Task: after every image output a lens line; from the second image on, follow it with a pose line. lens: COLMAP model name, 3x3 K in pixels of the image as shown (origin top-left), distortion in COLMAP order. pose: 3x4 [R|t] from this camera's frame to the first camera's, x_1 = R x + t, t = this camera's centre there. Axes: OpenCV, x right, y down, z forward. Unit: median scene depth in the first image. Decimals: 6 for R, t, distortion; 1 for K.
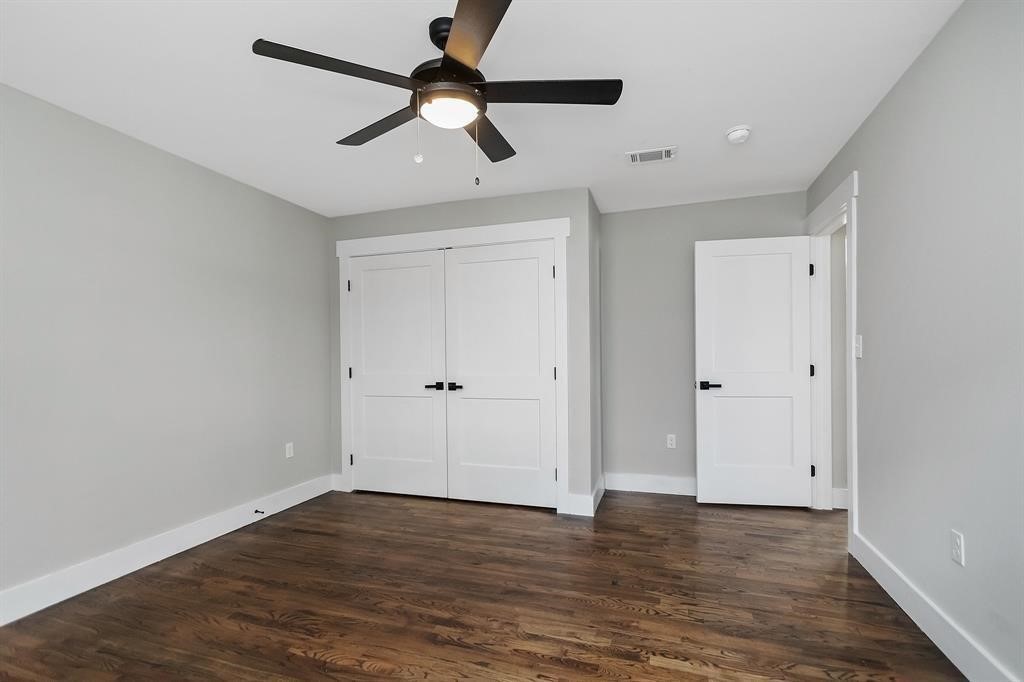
lens RADIAL K [[469.8, 0, 514.9], [0, 469.8, 355.9], [0, 0, 1]] dist [0.008154, -0.000543]
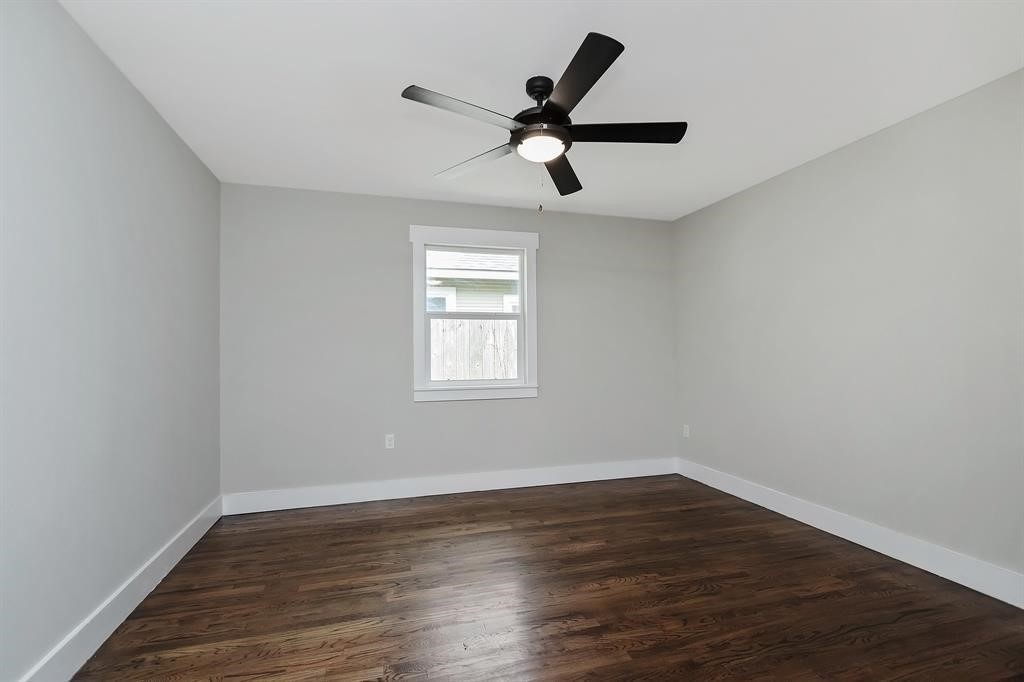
lens RADIAL K [[469.8, 0, 512.1], [0, 469.8, 338.7], [0, 0, 1]] dist [0.008154, -0.000543]
pose [[-0.823492, 0.004726, -0.567308, 0.486056], [0.016372, 0.999747, -0.015438, -0.009206], [0.567091, -0.022001, -0.823361, 1.551506]]
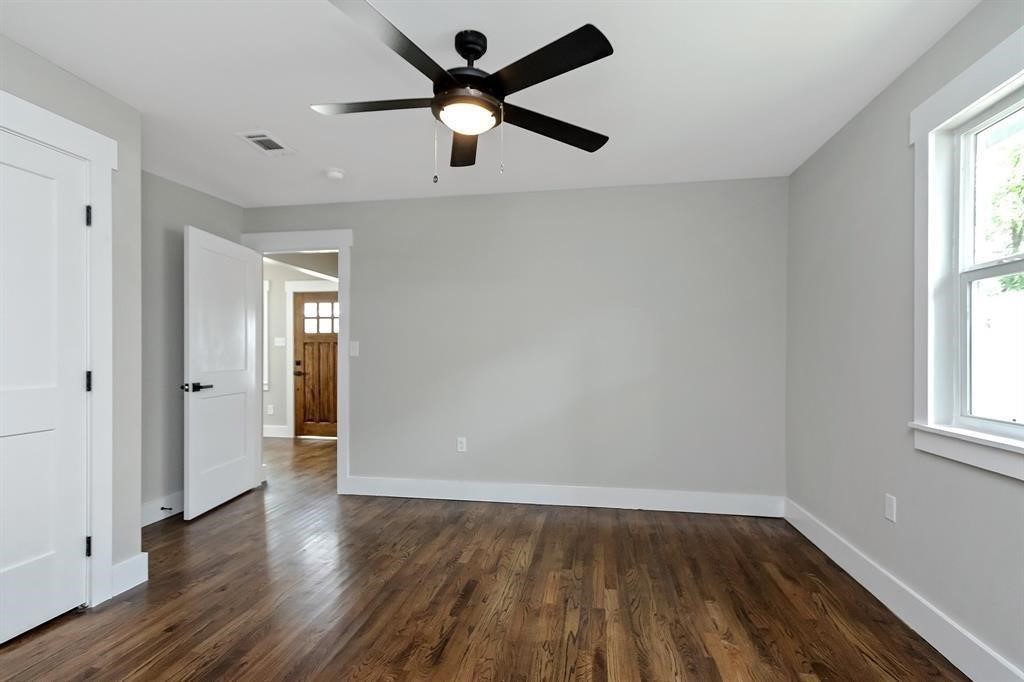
lens RADIAL K [[469.8, 0, 514.7], [0, 469.8, 351.9], [0, 0, 1]] dist [0.008154, -0.000543]
pose [[-0.145115, 0.014403, 0.989310, -0.947974], [0.001749, 0.999896, -0.014300, 0.013638], [-0.989413, -0.000344, -0.145125, 0.845631]]
